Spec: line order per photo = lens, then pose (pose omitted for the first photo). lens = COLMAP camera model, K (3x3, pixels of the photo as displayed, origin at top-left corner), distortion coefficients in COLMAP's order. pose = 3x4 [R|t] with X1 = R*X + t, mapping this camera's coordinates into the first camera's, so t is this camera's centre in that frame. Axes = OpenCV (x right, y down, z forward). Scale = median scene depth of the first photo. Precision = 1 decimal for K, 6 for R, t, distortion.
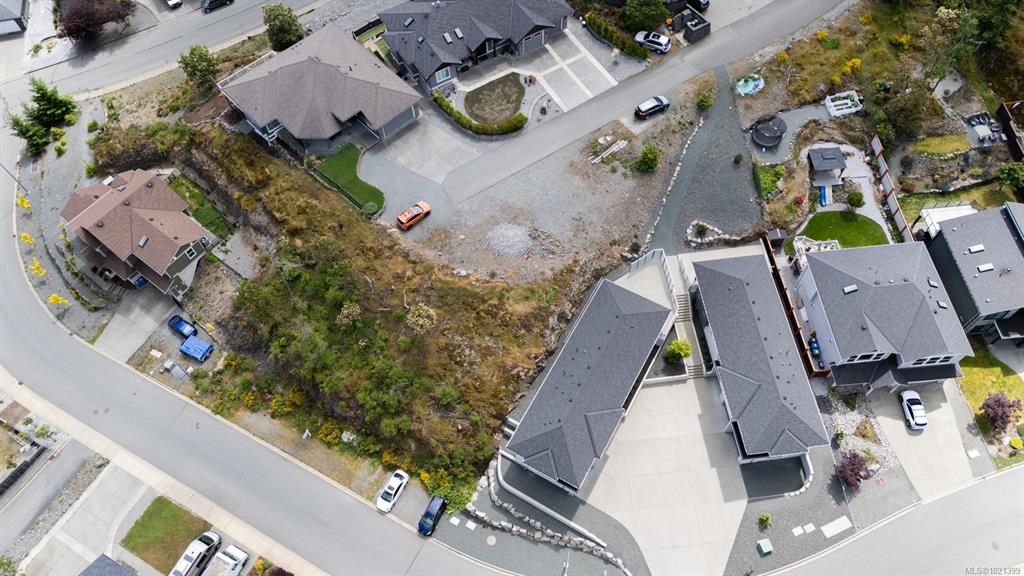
lens RADIAL K [[750.0, 0, 507.5], [0, 750.0, 280.6], [0, 0, 1]] dist [0.063121, -0.061114]
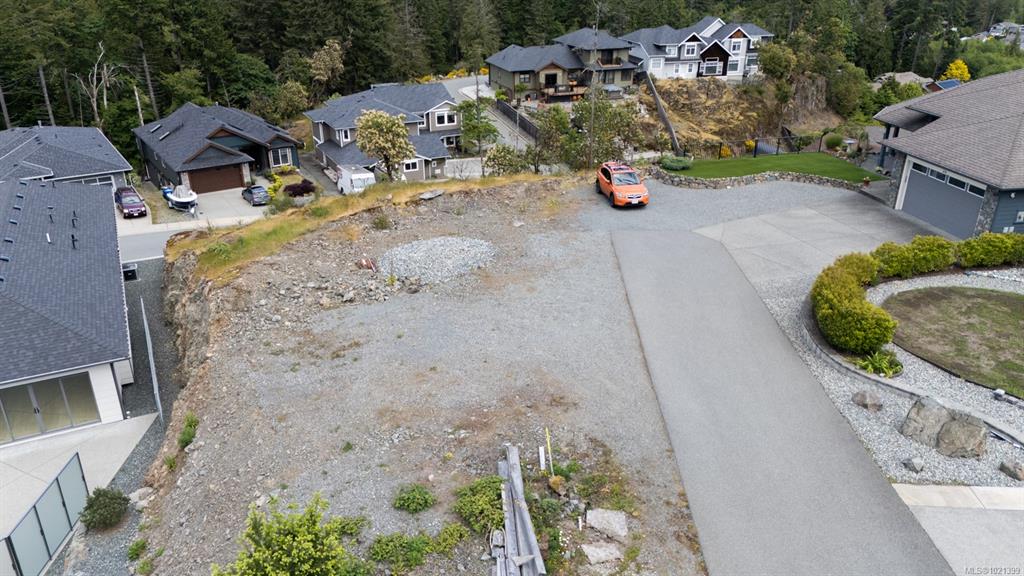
lens RADIAL K [[750.0, 0, 515.2], [0, 750.0, 284.2], [0, 0, 1]] dist [0.063121, -0.061114]
pose [[-0.545009, 0.361932, -0.756288, 0.246864], [-0.719550, 0.261099, 0.643486, -0.296594], [0.430364, 0.894893, 0.118127, 0.937131]]
